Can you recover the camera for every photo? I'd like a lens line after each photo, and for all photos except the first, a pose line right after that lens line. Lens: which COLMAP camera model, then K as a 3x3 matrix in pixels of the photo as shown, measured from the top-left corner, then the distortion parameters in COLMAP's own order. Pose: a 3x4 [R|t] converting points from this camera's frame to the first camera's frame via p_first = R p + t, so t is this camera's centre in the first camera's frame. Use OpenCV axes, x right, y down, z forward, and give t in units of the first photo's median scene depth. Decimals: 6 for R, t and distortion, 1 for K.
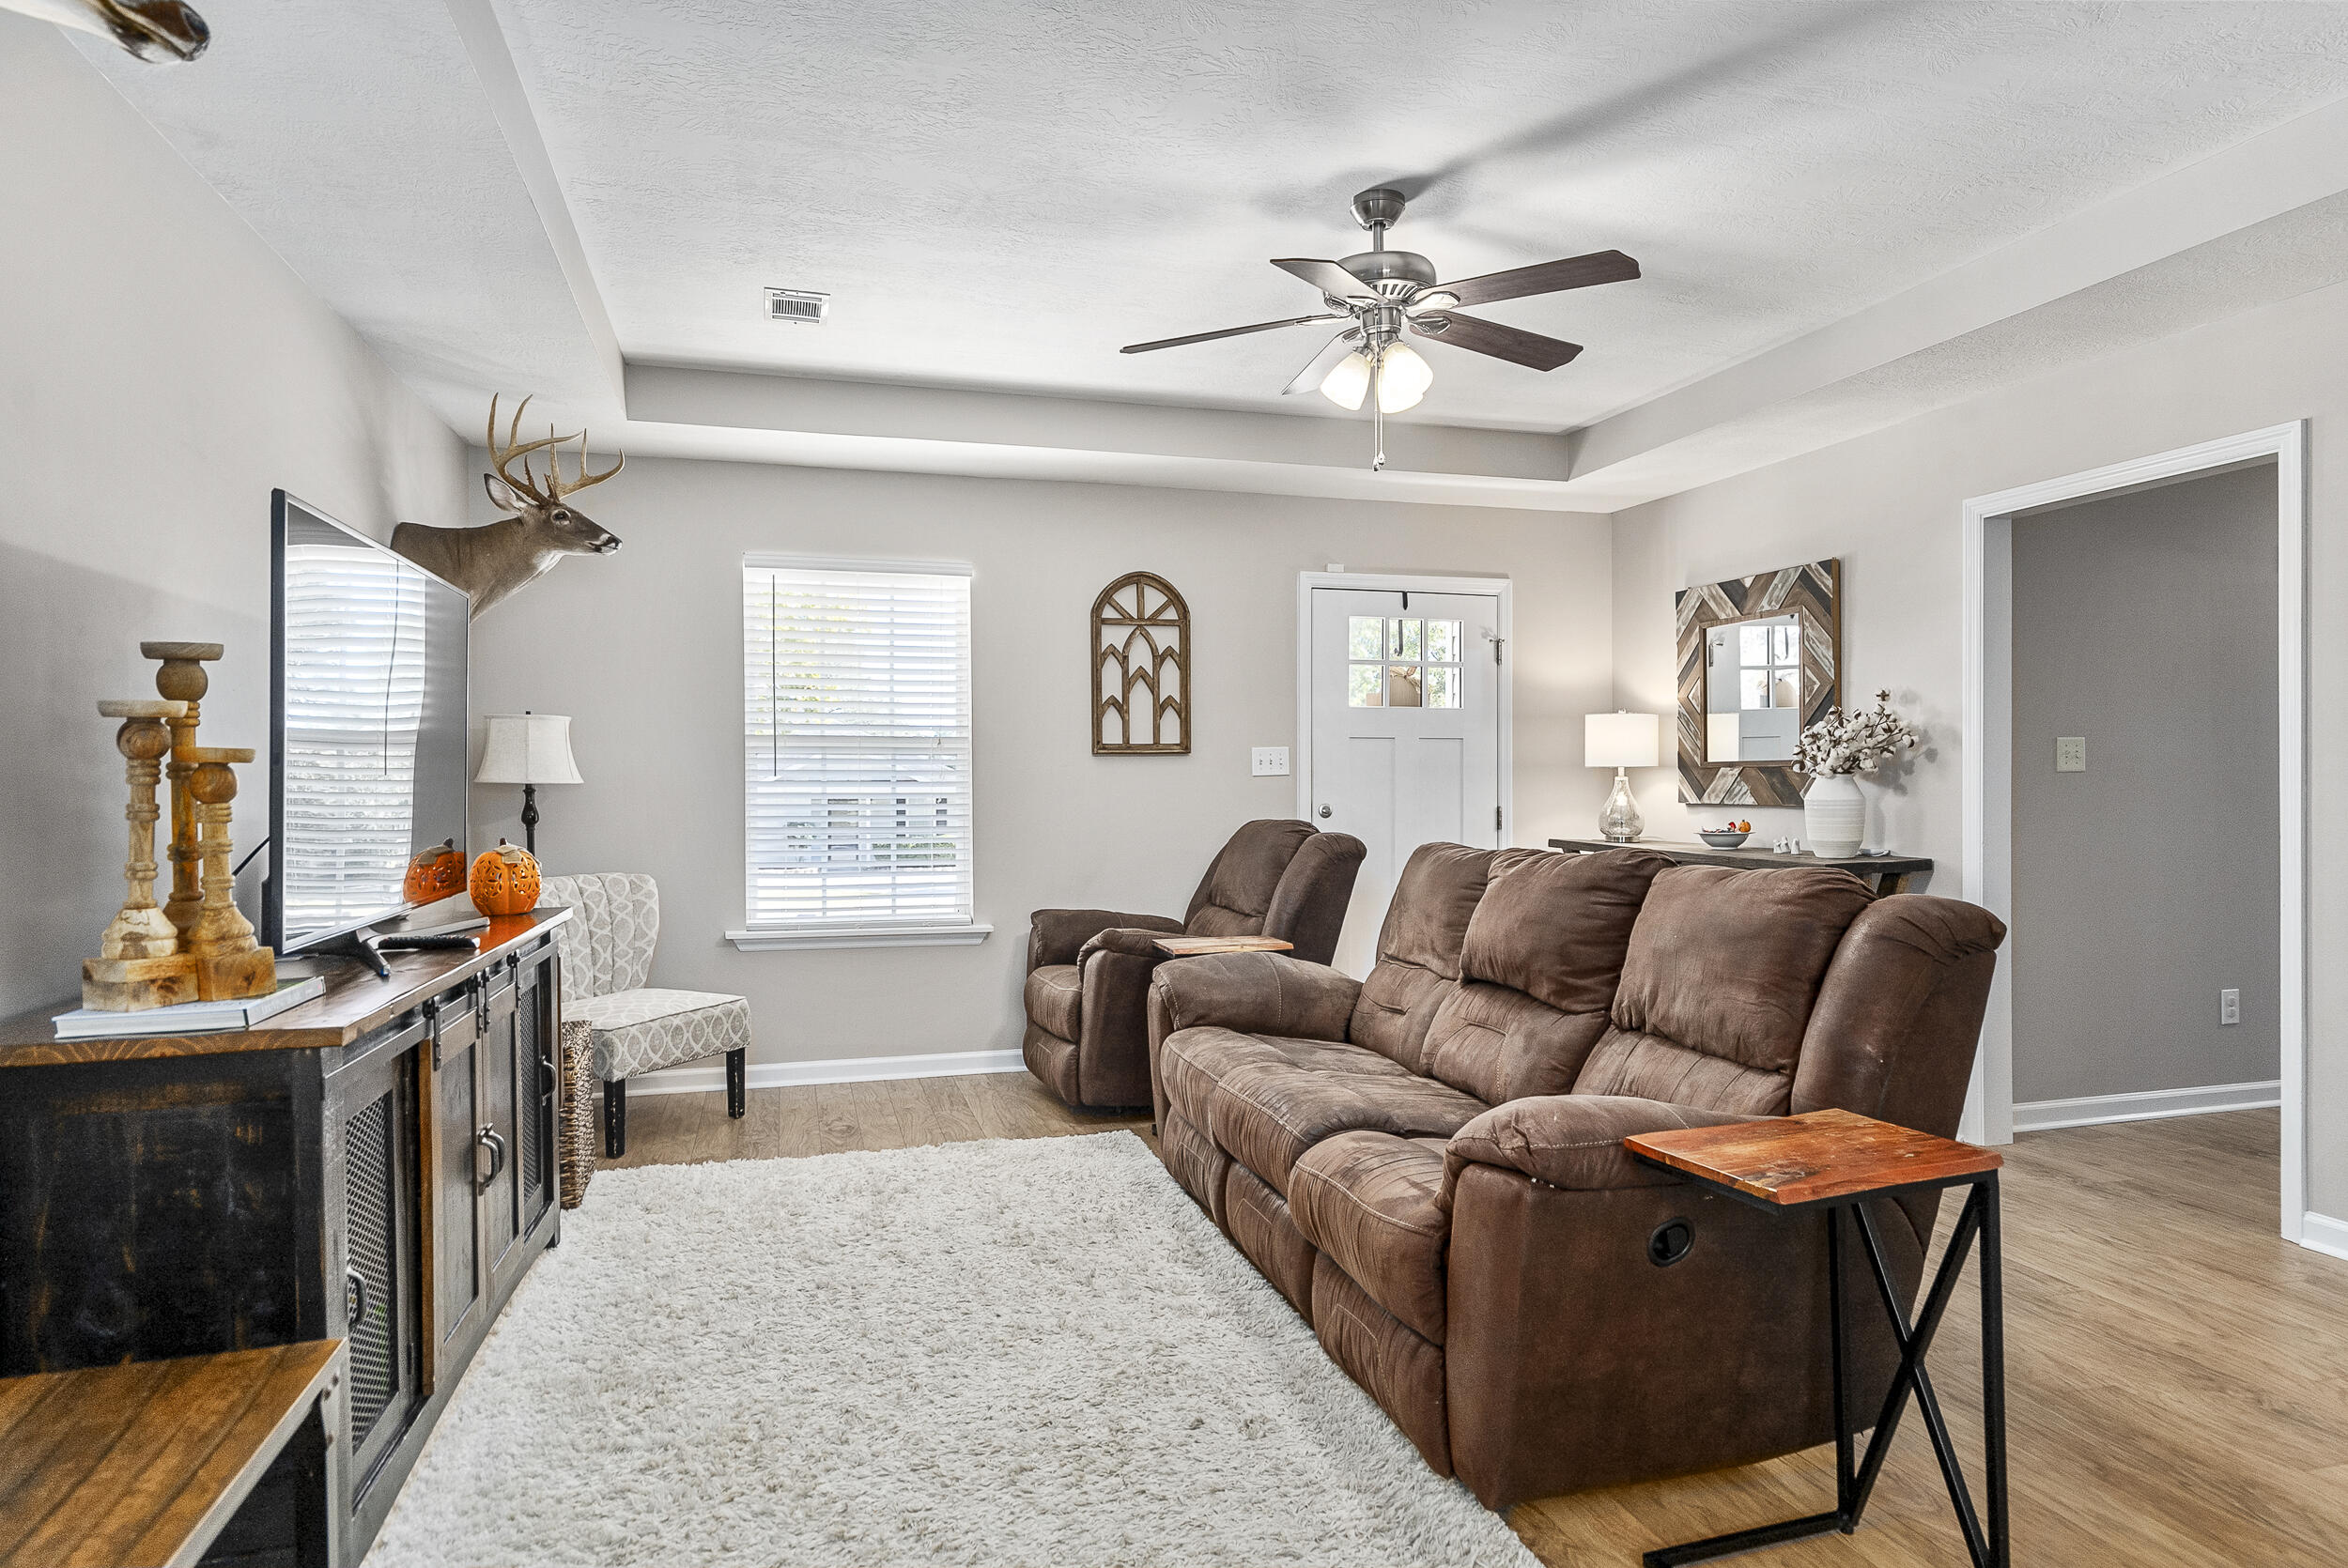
lens RADIAL K [[1356.1, 0, 1174.0], [0, 1356.1, 784.0], [0, 0, 1]] dist [-0.001757, -0.000145]
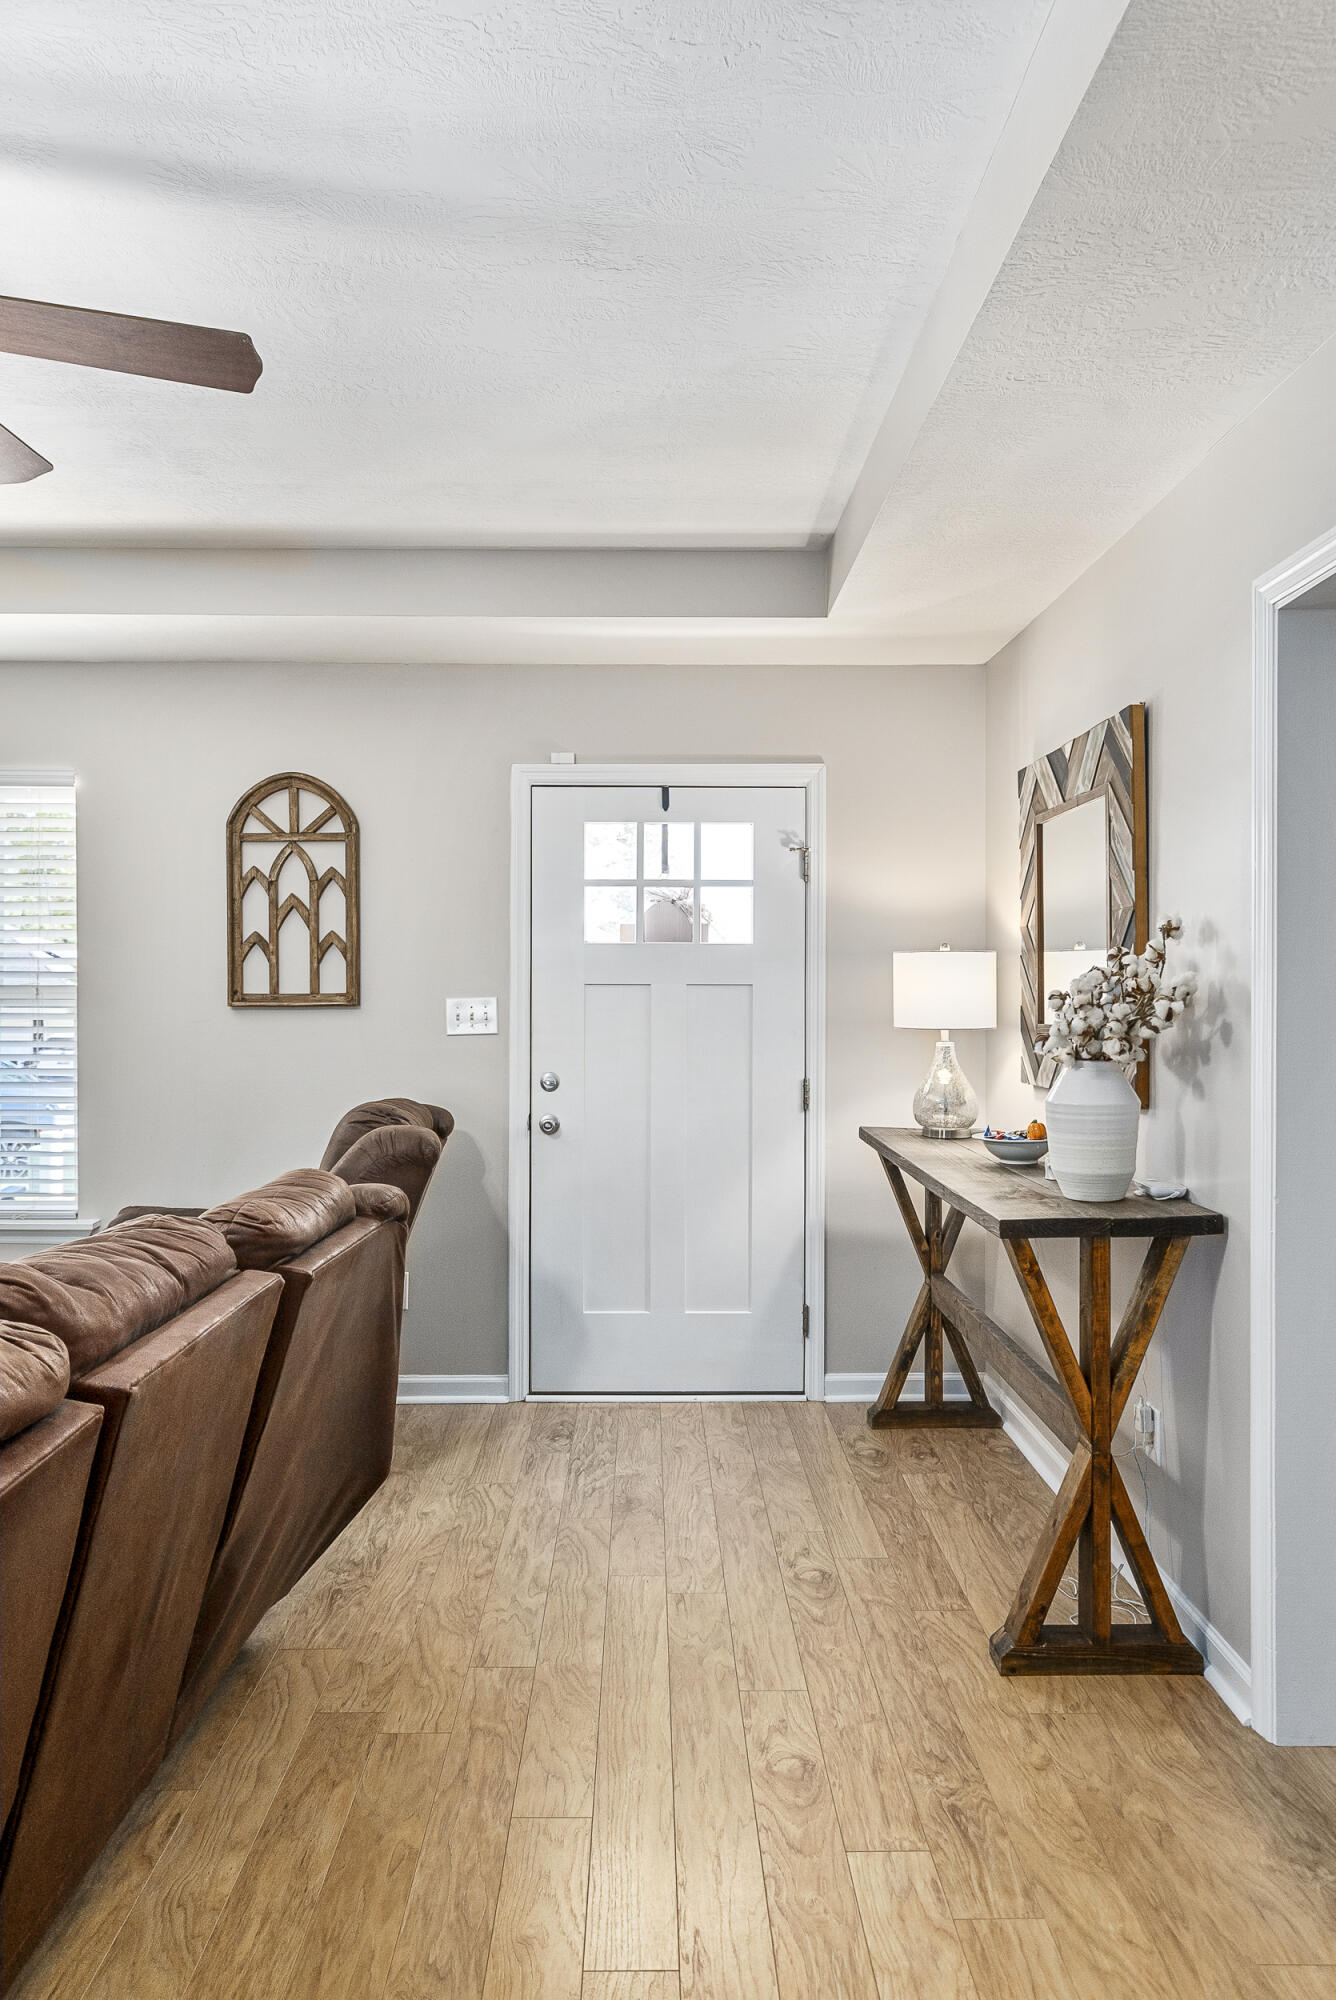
lens RADIAL K [[1339.7, 0, 668.0], [0, 1339.7, 1000.0], [0, 0, 1]] dist [0.004394, -0.000357]
pose [[0.965651, 0.004342, -0.259805, 0.382542], [-0.003786, 0.999989, 0.002640, -0.028909], [0.259814, -0.001565, 0.965658, 0.312270]]
